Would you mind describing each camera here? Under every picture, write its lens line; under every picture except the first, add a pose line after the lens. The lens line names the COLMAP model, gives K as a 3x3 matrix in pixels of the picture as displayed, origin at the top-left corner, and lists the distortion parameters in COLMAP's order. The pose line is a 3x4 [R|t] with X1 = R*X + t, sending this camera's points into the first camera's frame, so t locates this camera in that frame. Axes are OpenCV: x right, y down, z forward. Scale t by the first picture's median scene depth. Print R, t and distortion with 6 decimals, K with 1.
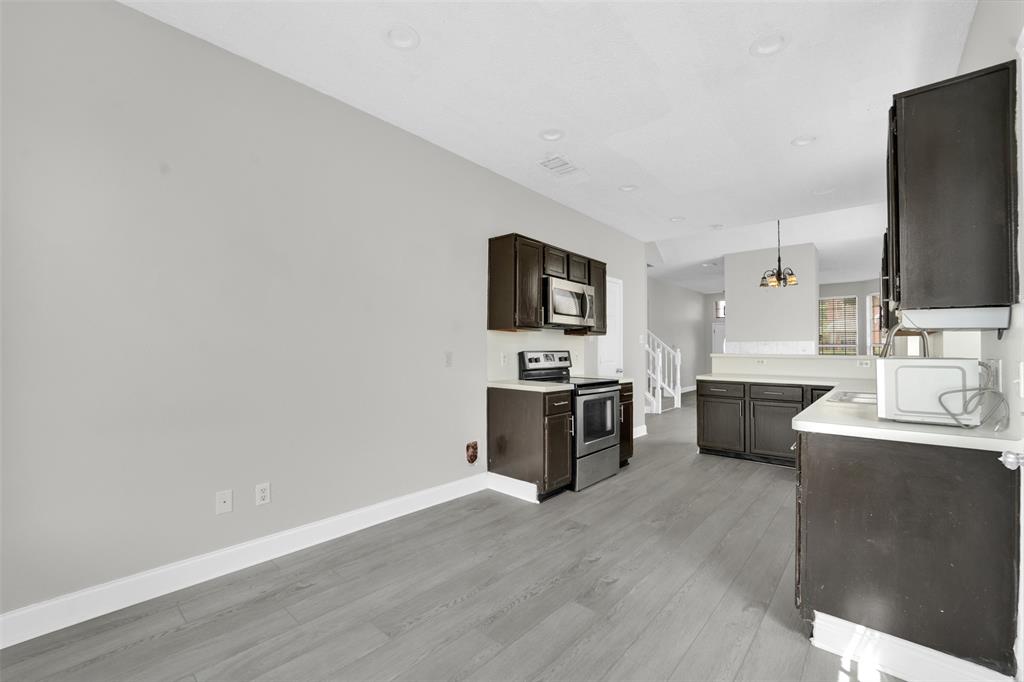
lens RADIAL K [[414.4, 0, 512.0], [0, 414.4, 341.0], [0, 0, 1]] dist [-0.020821, -0.000132]
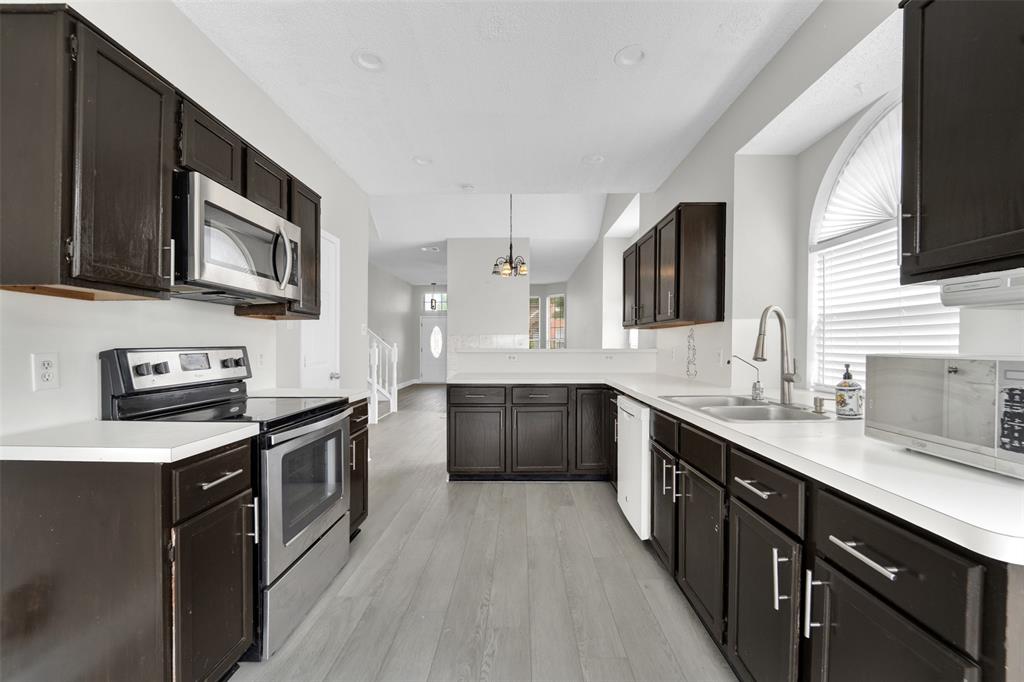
lens RADIAL K [[414.4, 0, 512.0], [0, 414.4, 341.0], [0, 0, 1]] dist [-0.020821, -0.000132]
pose [[0.757155, -0.000019, 0.653235, 0.058114], [-0.008204, 0.999921, 0.009538, 0.009880], [-0.653184, -0.012581, 0.757095, 0.418200]]
